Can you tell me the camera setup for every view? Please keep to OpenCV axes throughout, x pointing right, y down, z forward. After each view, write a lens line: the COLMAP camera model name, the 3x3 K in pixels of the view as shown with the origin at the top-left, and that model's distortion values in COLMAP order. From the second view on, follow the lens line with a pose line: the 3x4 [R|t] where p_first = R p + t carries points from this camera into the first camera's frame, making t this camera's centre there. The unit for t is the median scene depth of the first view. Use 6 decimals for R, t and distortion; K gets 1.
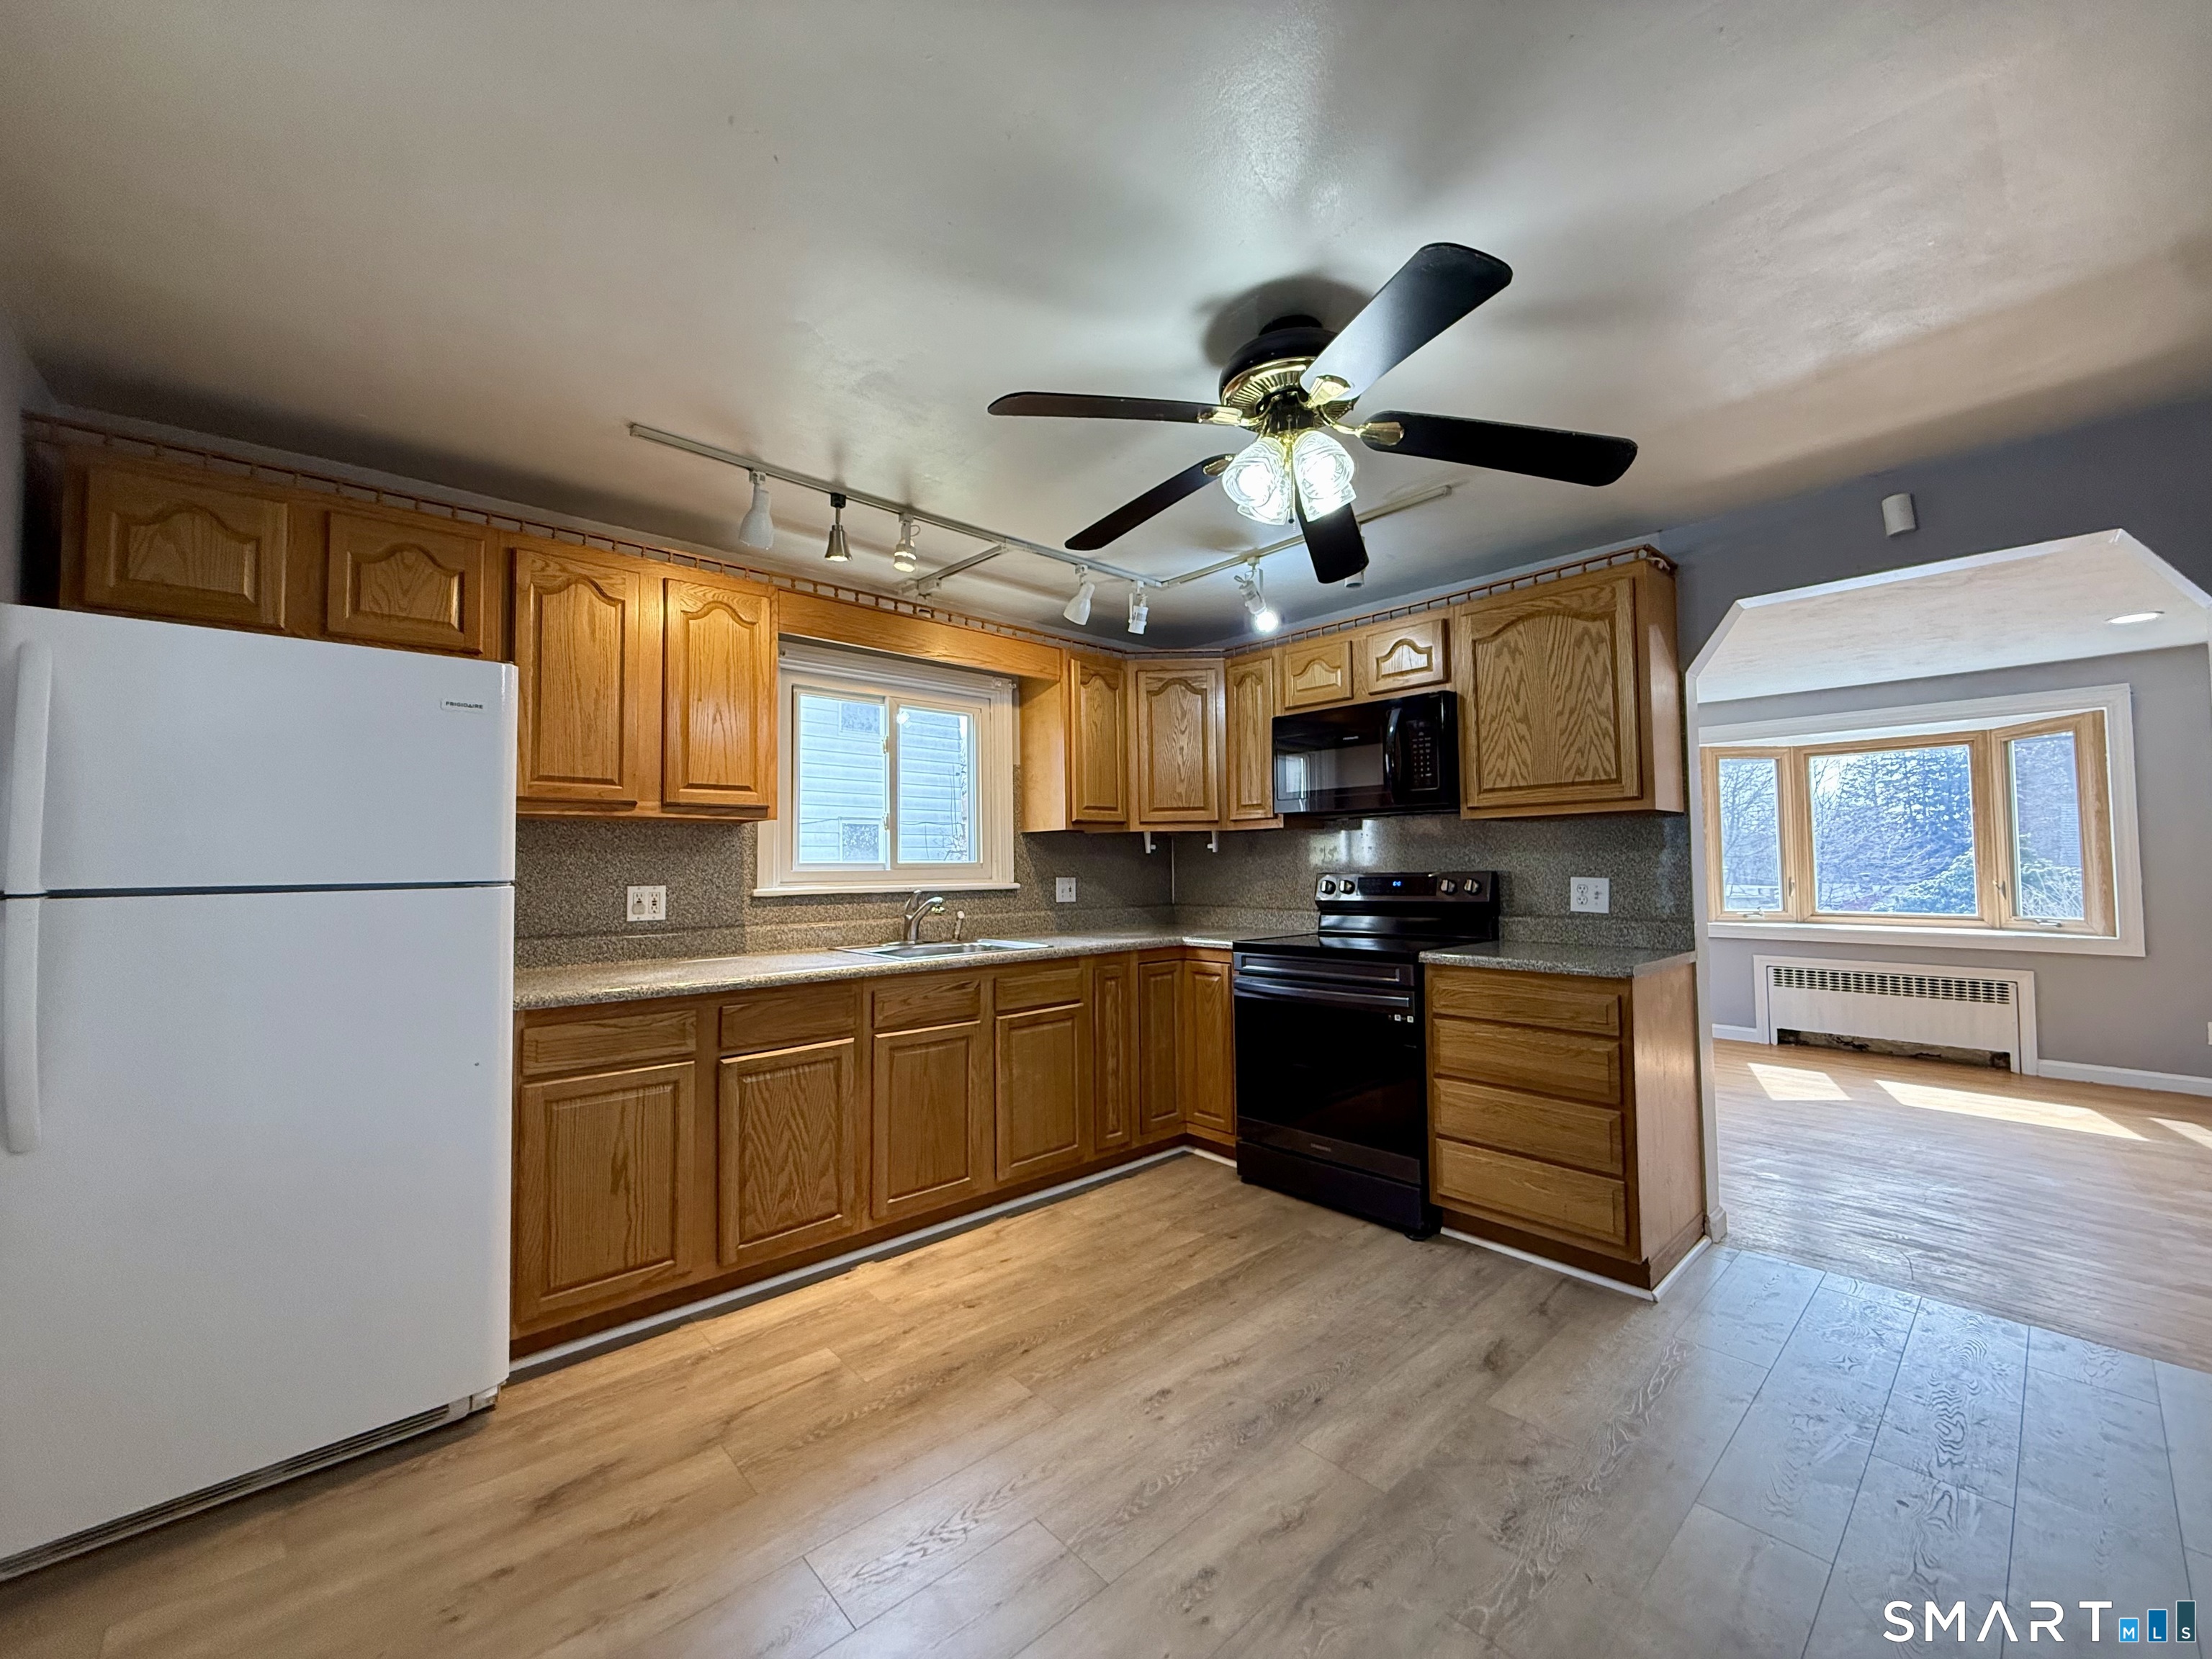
lens RADIAL K [[877.9, 0, 1103.2], [0, 877.9, 830.1], [0, 0, 1]] dist [-0.002147, -0.000094]
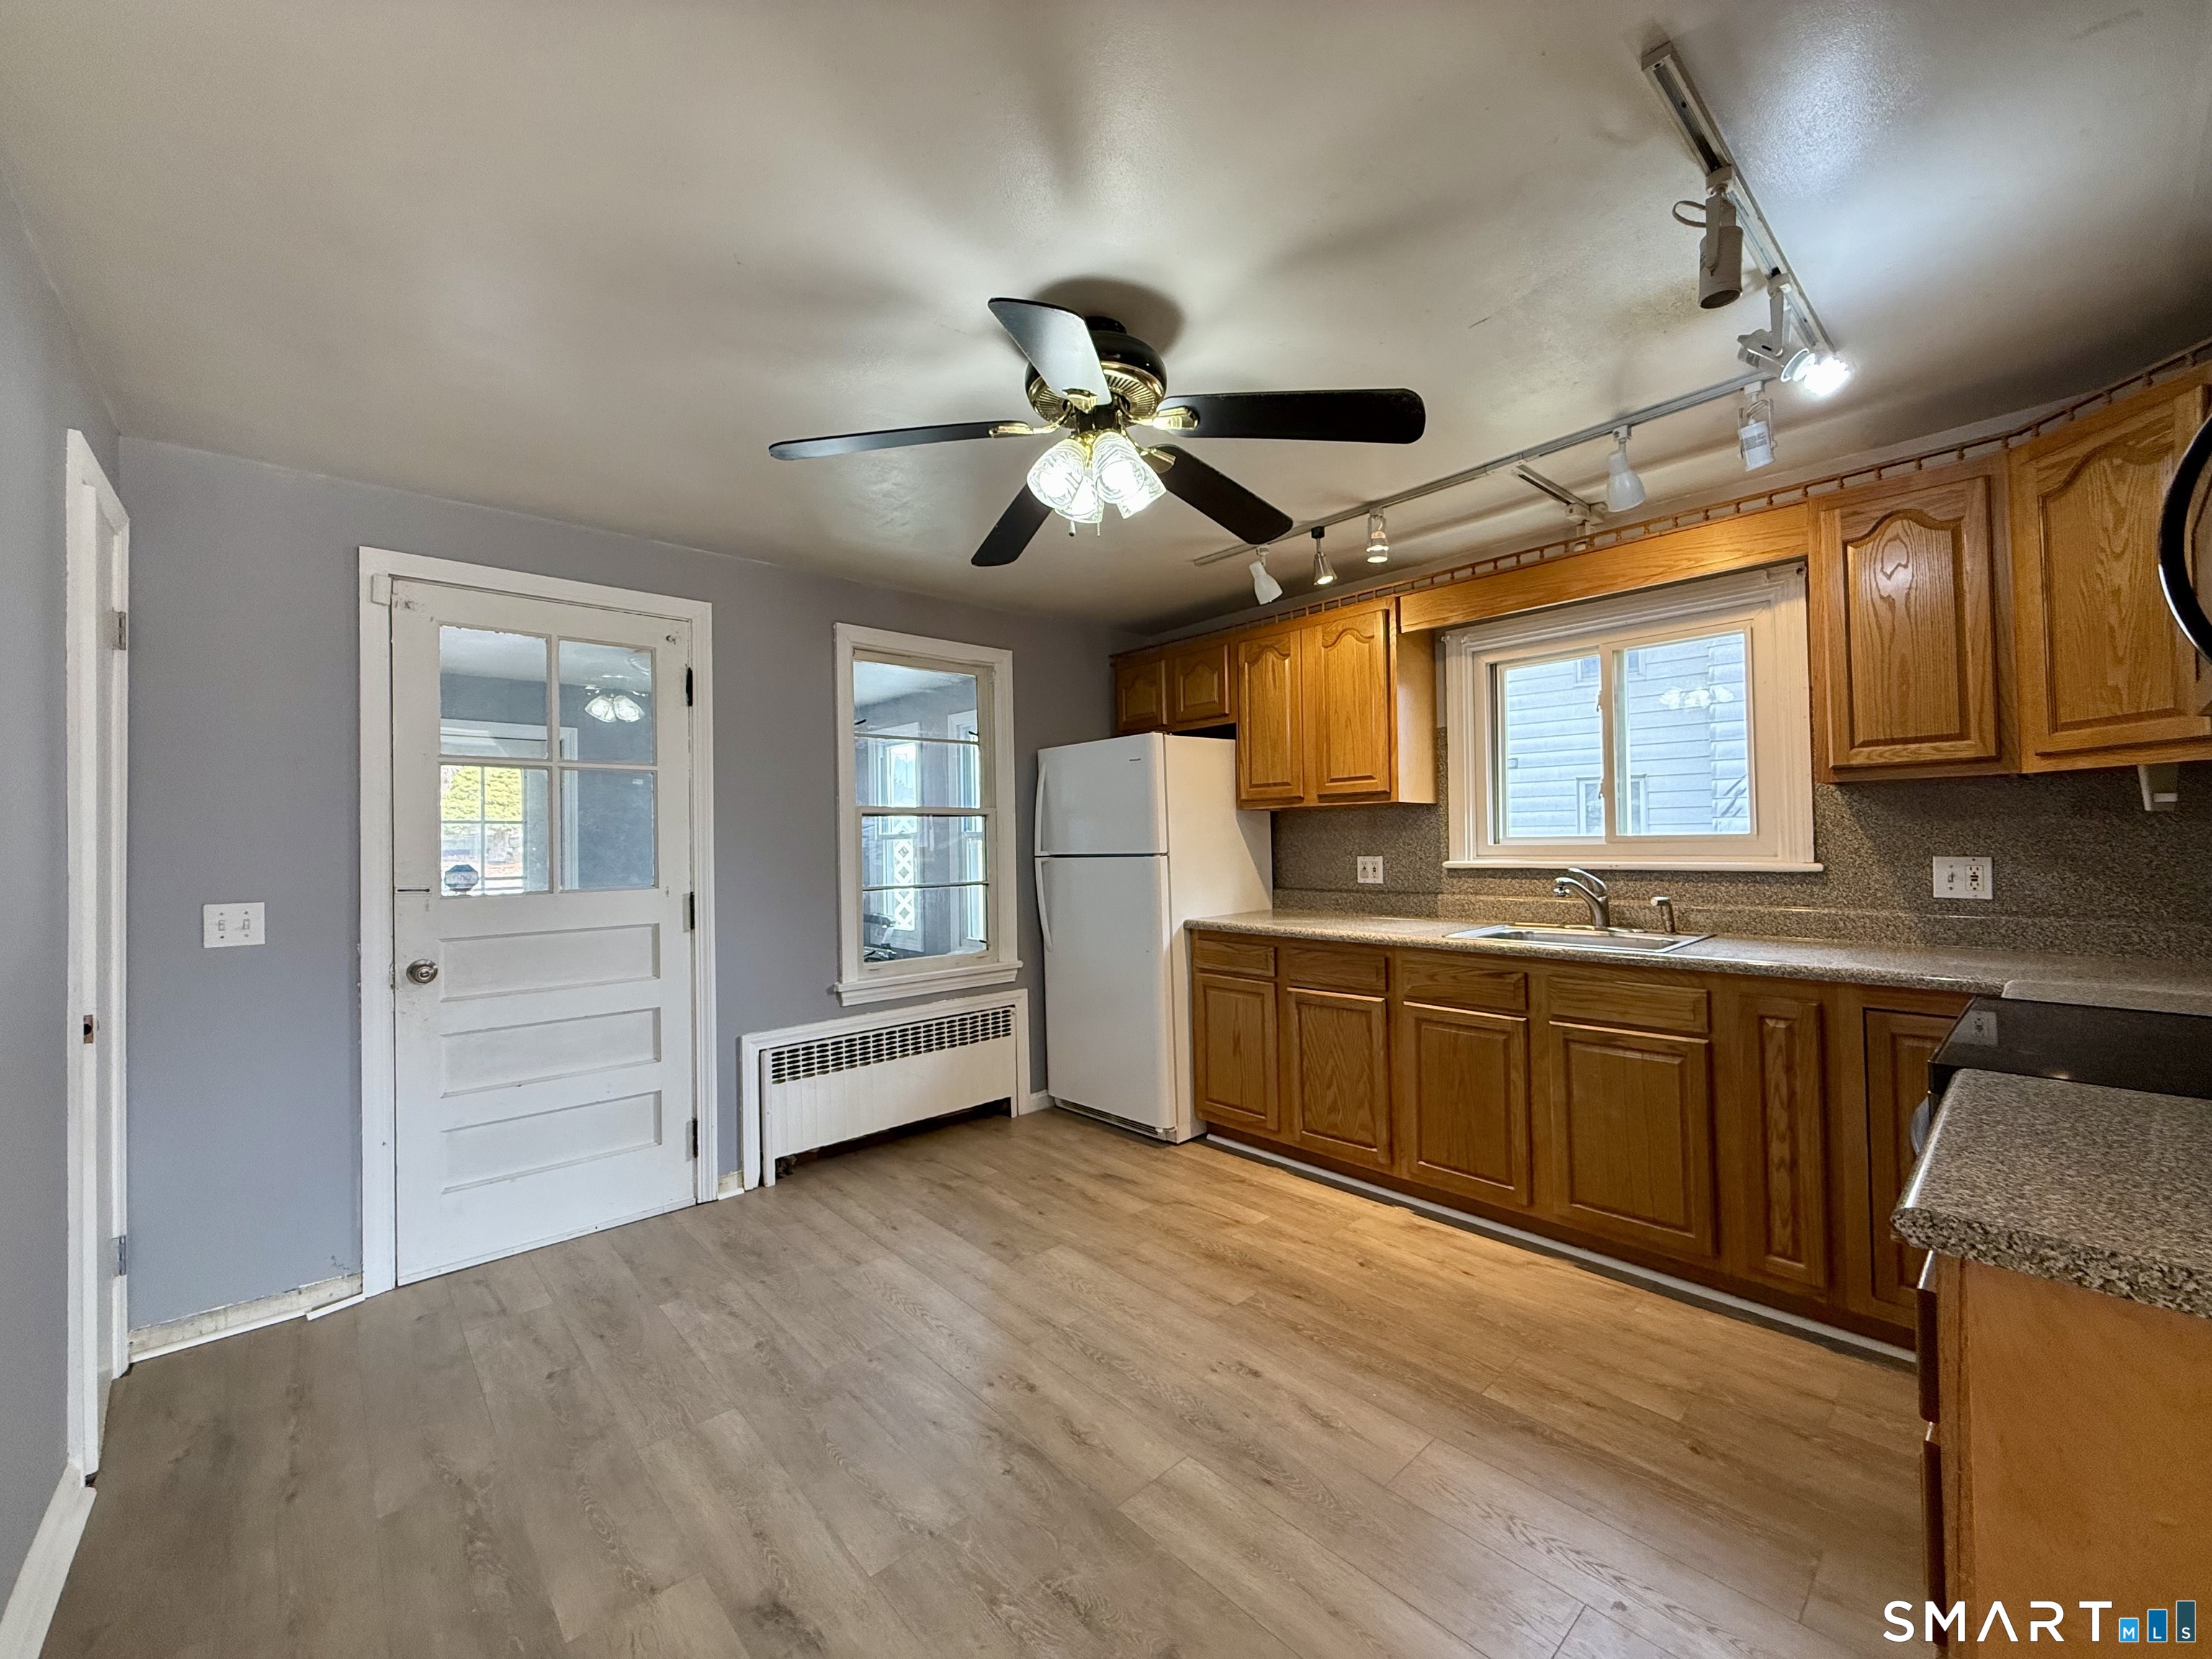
lens RADIAL K [[877.9, 0, 1103.2], [0, 877.9, 830.1], [0, 0, 1]] dist [-0.002147, -0.000094]
pose [[-0.000091, -0.004644, -0.999989, 0.849477], [0.058345, 0.998286, -0.004641, 0.009001], [0.998296, -0.058345, 0.000180, 0.676571]]
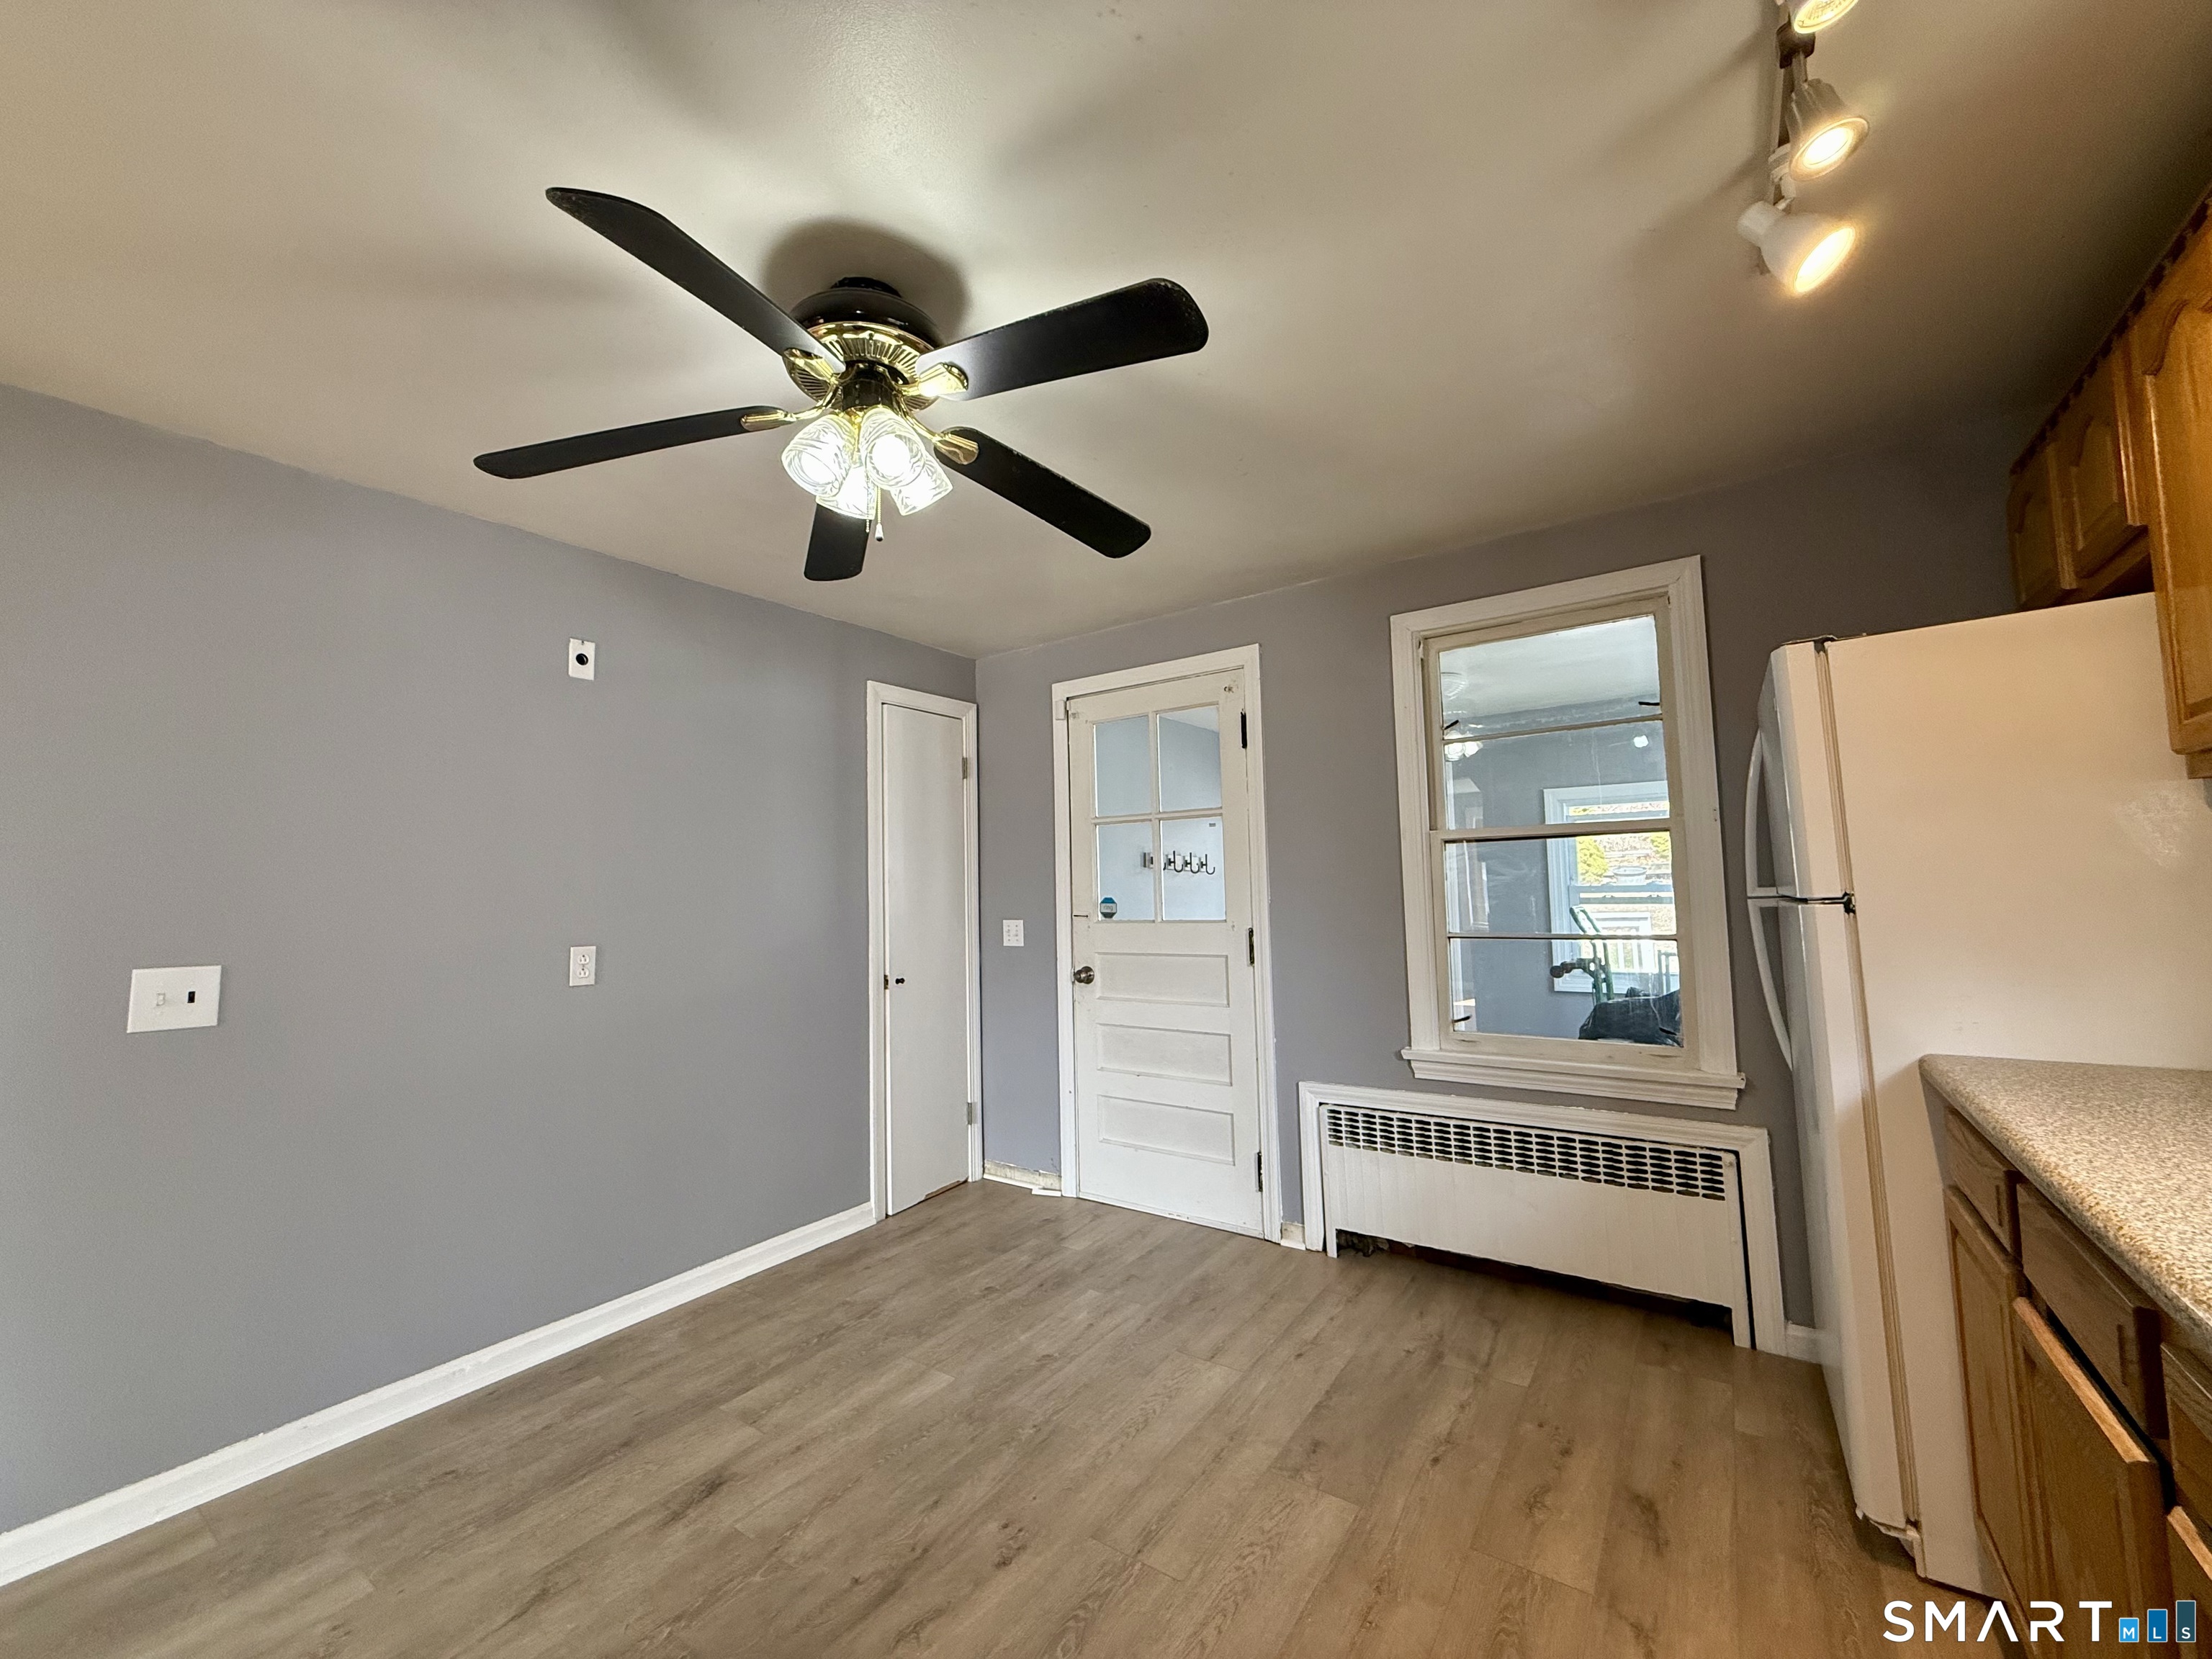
lens RADIAL K [[877.9, 0, 1103.2], [0, 877.9, 830.1], [0, 0, 1]] dist [-0.002147, -0.000094]
pose [[-0.974907, 0.017592, -0.221914, 0.130242], [0.041960, 0.993525, -0.105578, 0.040184], [0.218620, -0.112241, -0.969333, 1.271936]]
